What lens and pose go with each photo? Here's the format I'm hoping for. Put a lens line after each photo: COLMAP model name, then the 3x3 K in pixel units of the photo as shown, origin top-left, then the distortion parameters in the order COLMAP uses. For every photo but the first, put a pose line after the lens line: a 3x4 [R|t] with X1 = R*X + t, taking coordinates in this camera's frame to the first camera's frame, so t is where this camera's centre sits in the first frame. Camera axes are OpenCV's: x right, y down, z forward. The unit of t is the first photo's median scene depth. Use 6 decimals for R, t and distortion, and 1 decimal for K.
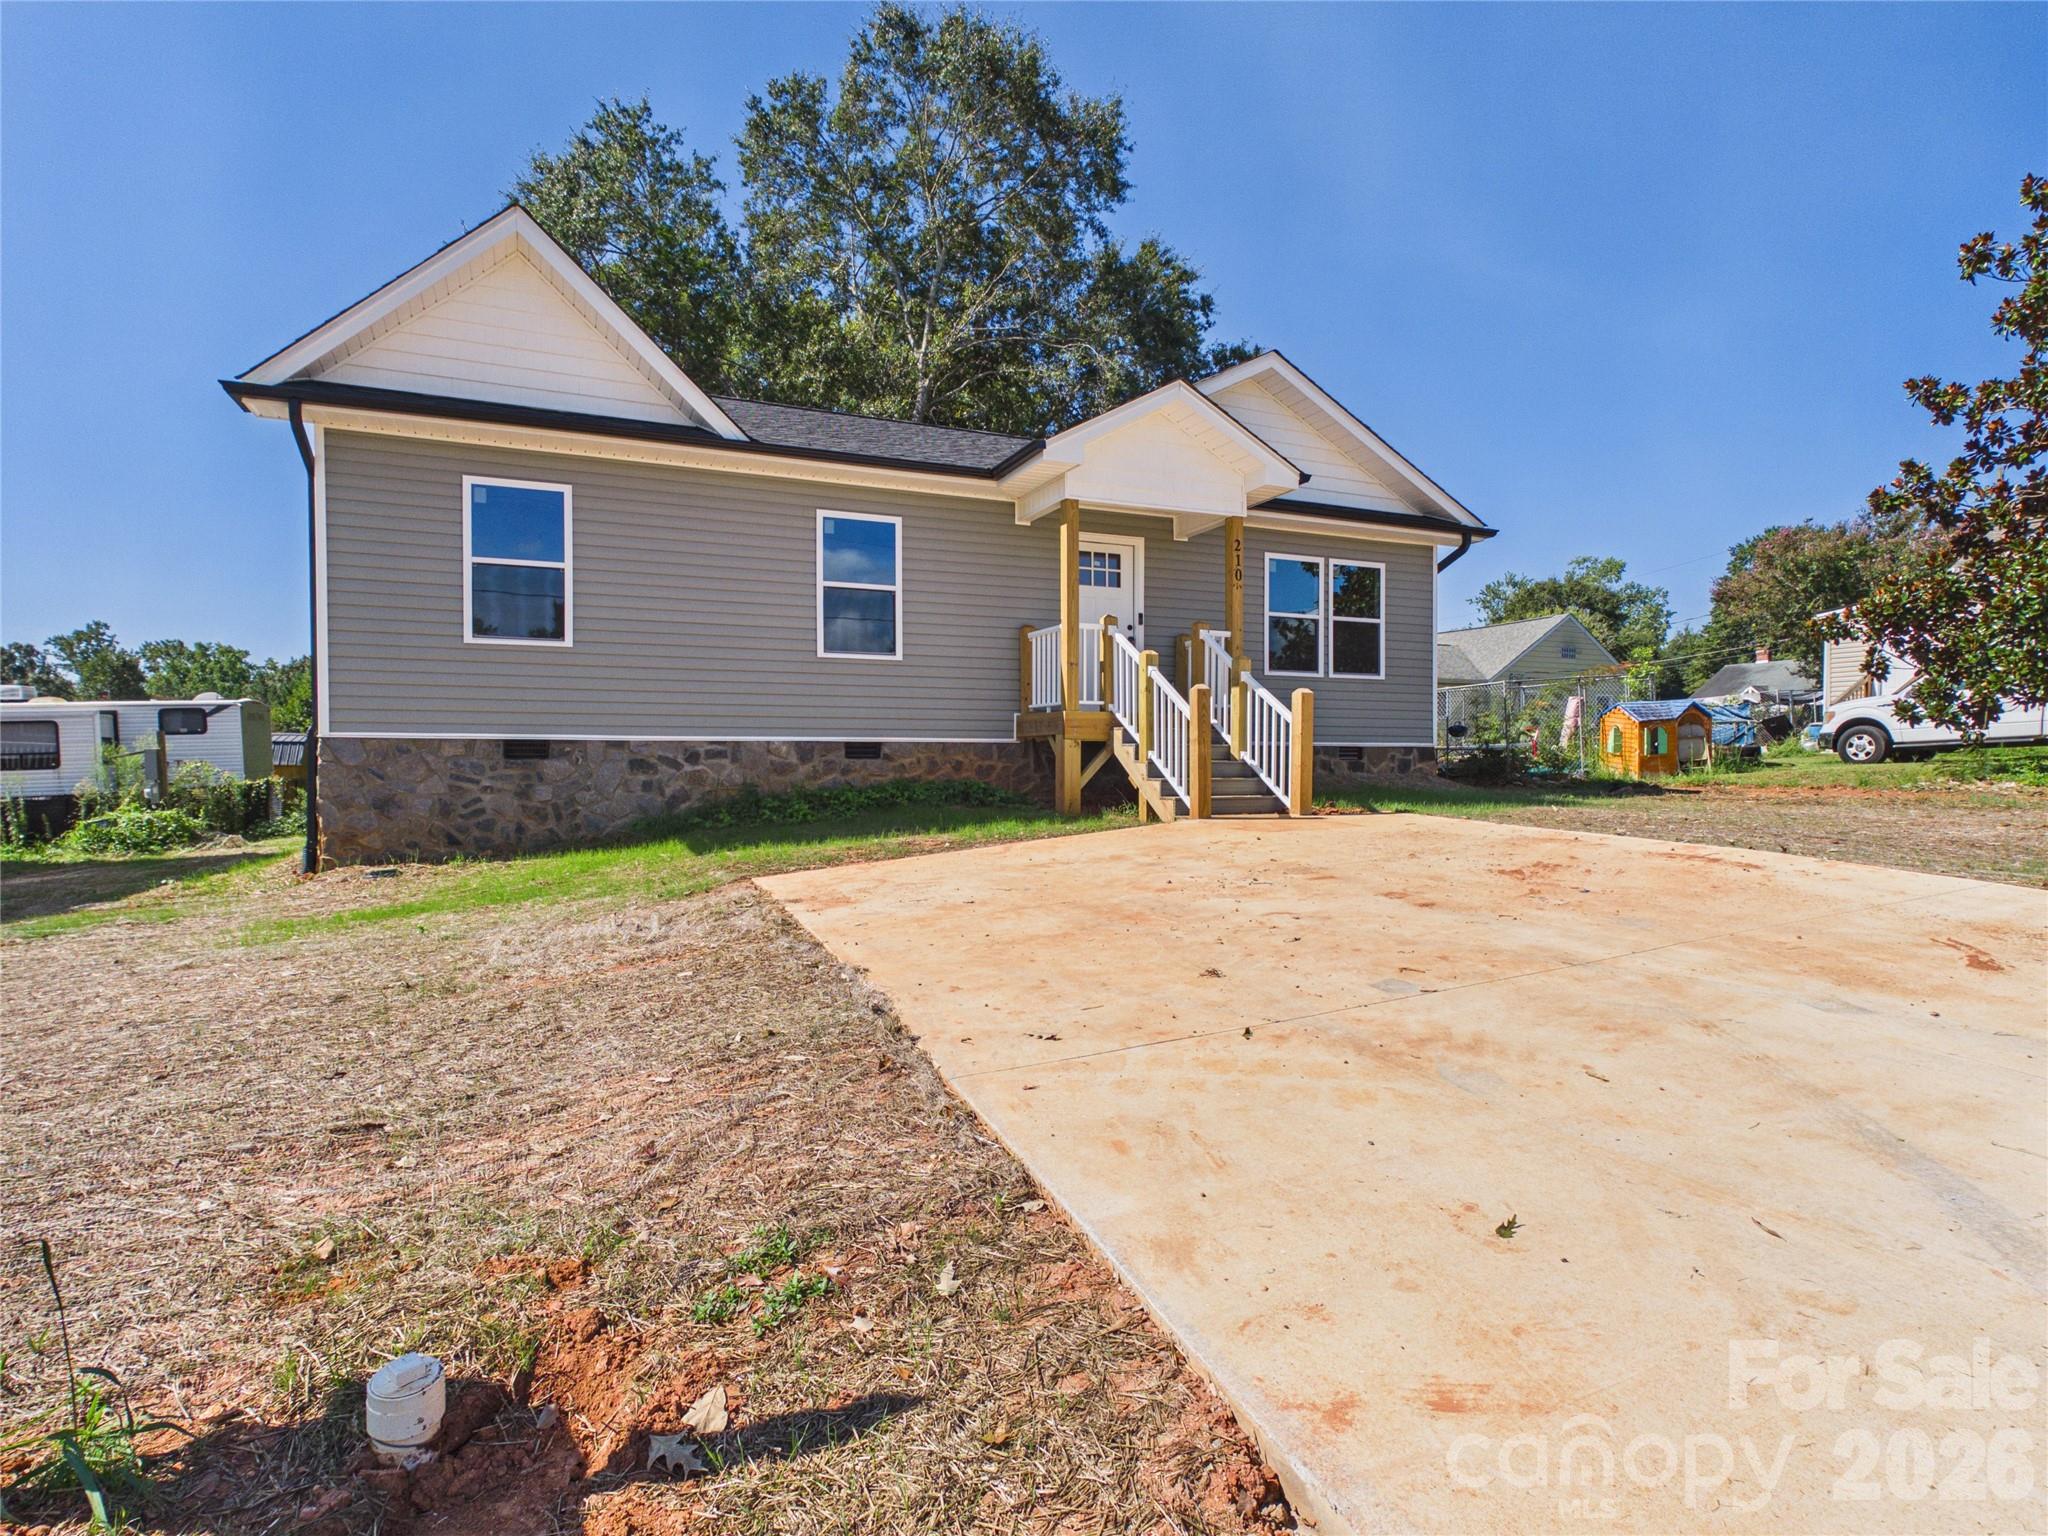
lens RADIAL K [[1074.2, 0, 1023.8], [0, 1074.2, 789.4], [0, 0, 1]] dist [-0.000081, -0.000442]
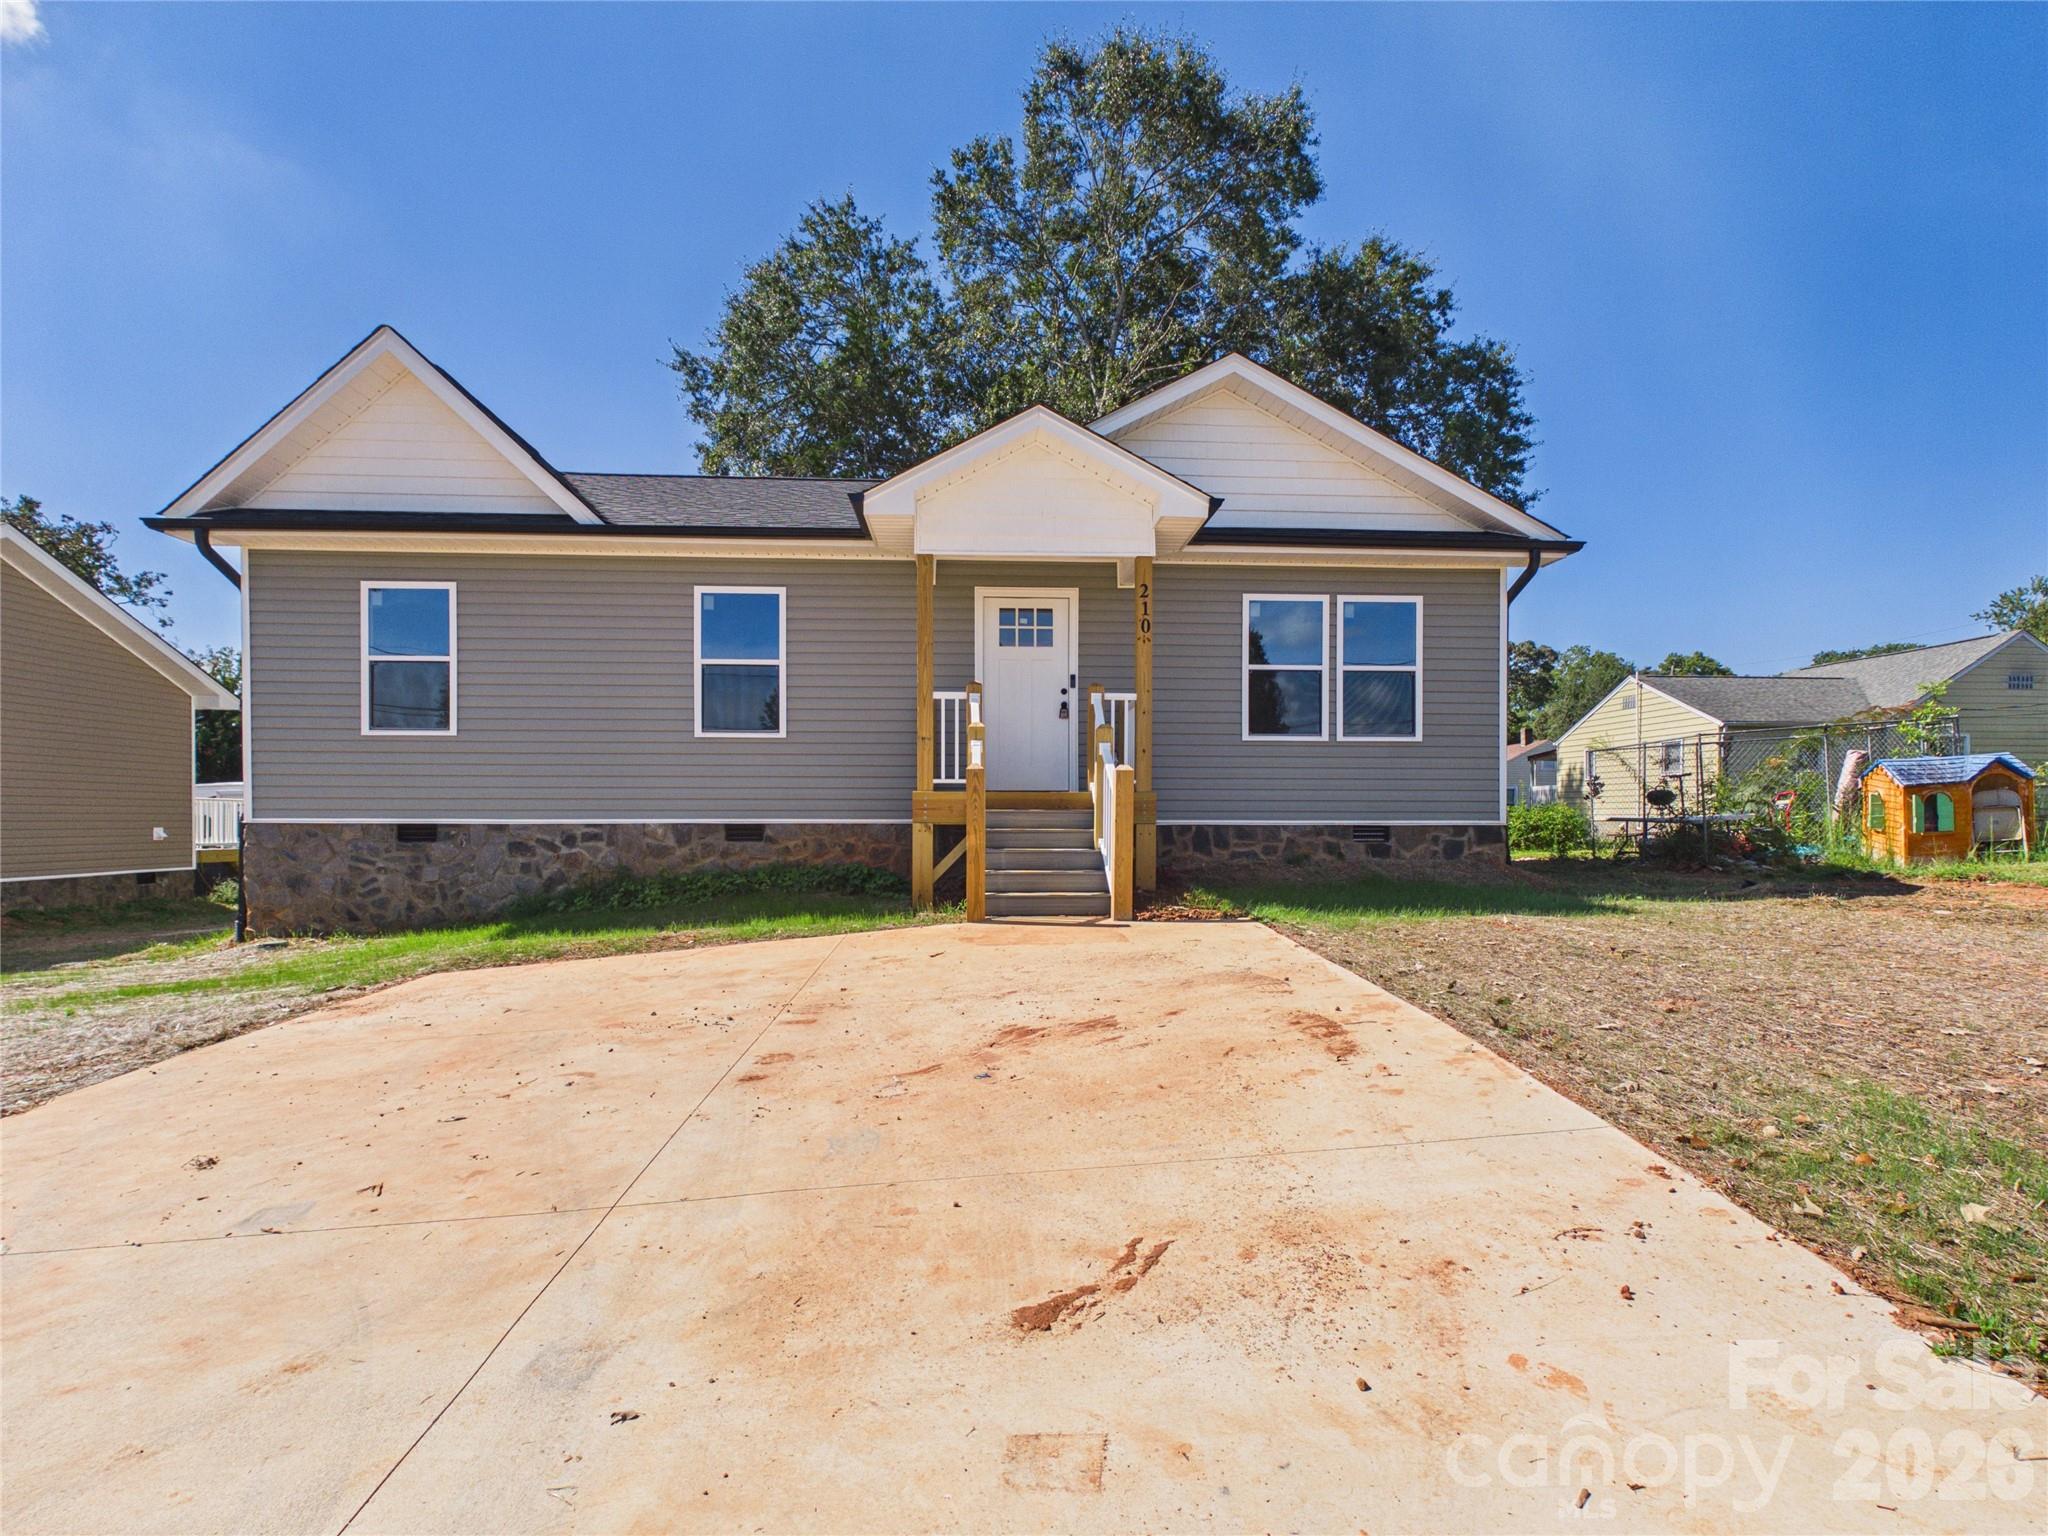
lens RADIAL K [[1073.5, 0, 1025.6], [0, 1073.5, 839.0], [0, 0, 1]] dist [-0.000356, 0.000345]
pose [[0.937480, 0.009223, -0.347916, 0.418383], [-0.010375, 0.999945, -0.001450, -0.031628], [0.347884, 0.004969, 0.937525, 0.185762]]
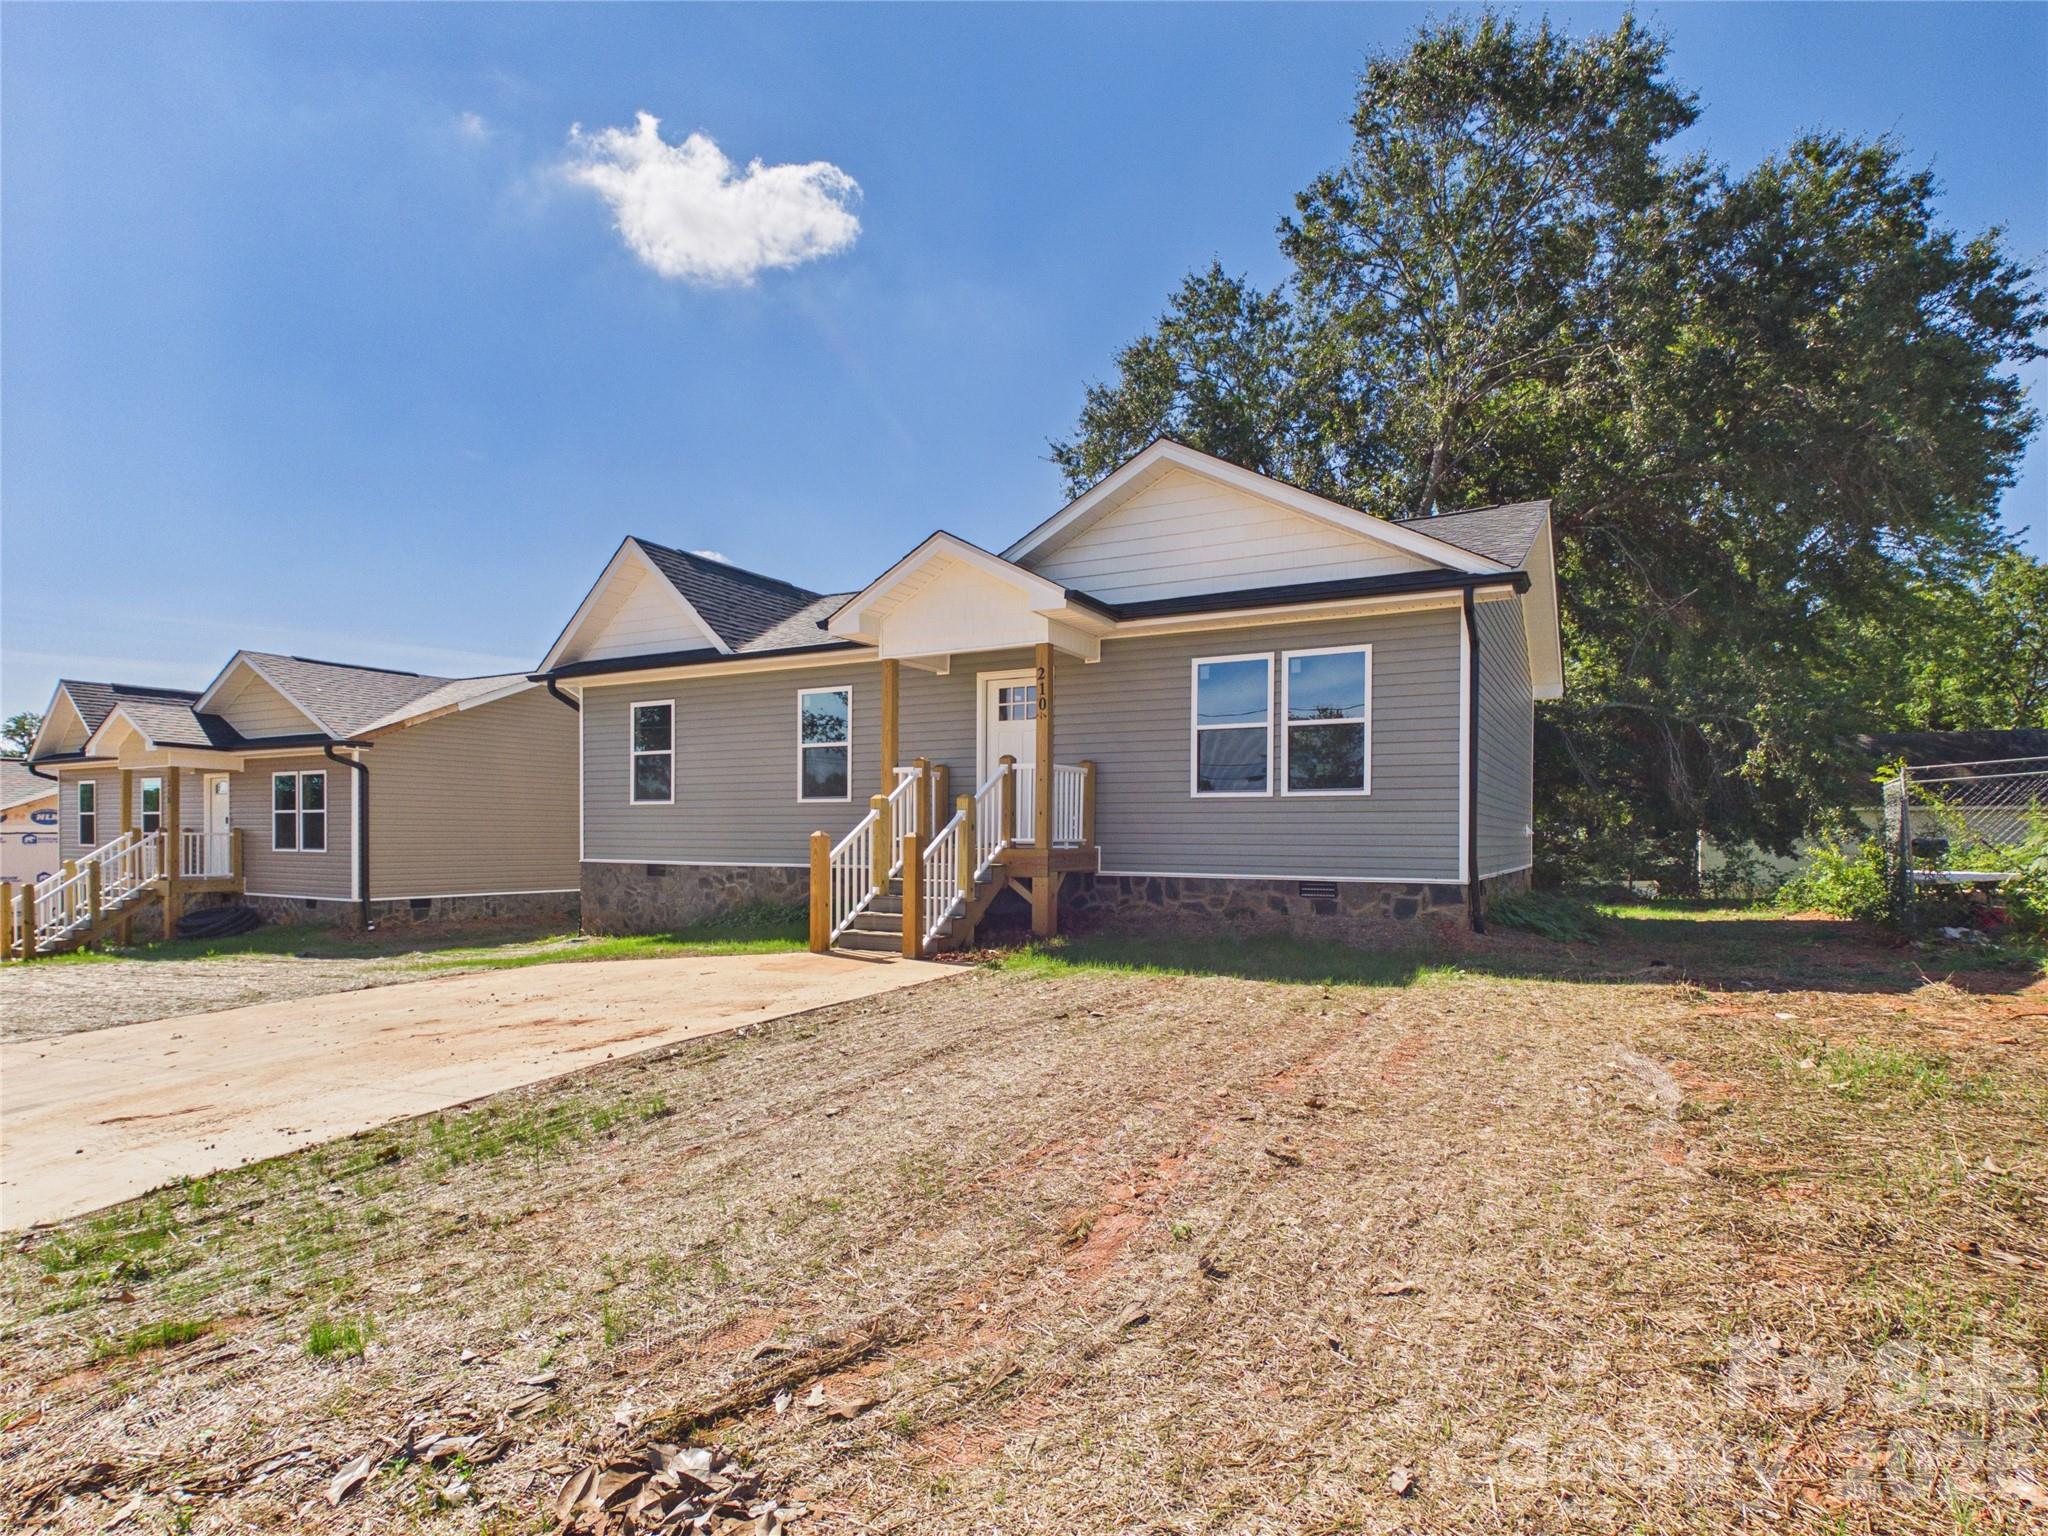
lens RADIAL K [[1075.5, 0, 1025.5], [0, 1075.5, 856.6], [0, 0, 1]] dist [0.000177, 0.000628]
pose [[0.603712, 0.020034, -0.796950, 0.991546], [-0.024351, 0.999681, 0.006684, -0.071278], [0.796830, 0.015371, 0.604008, 0.420568]]
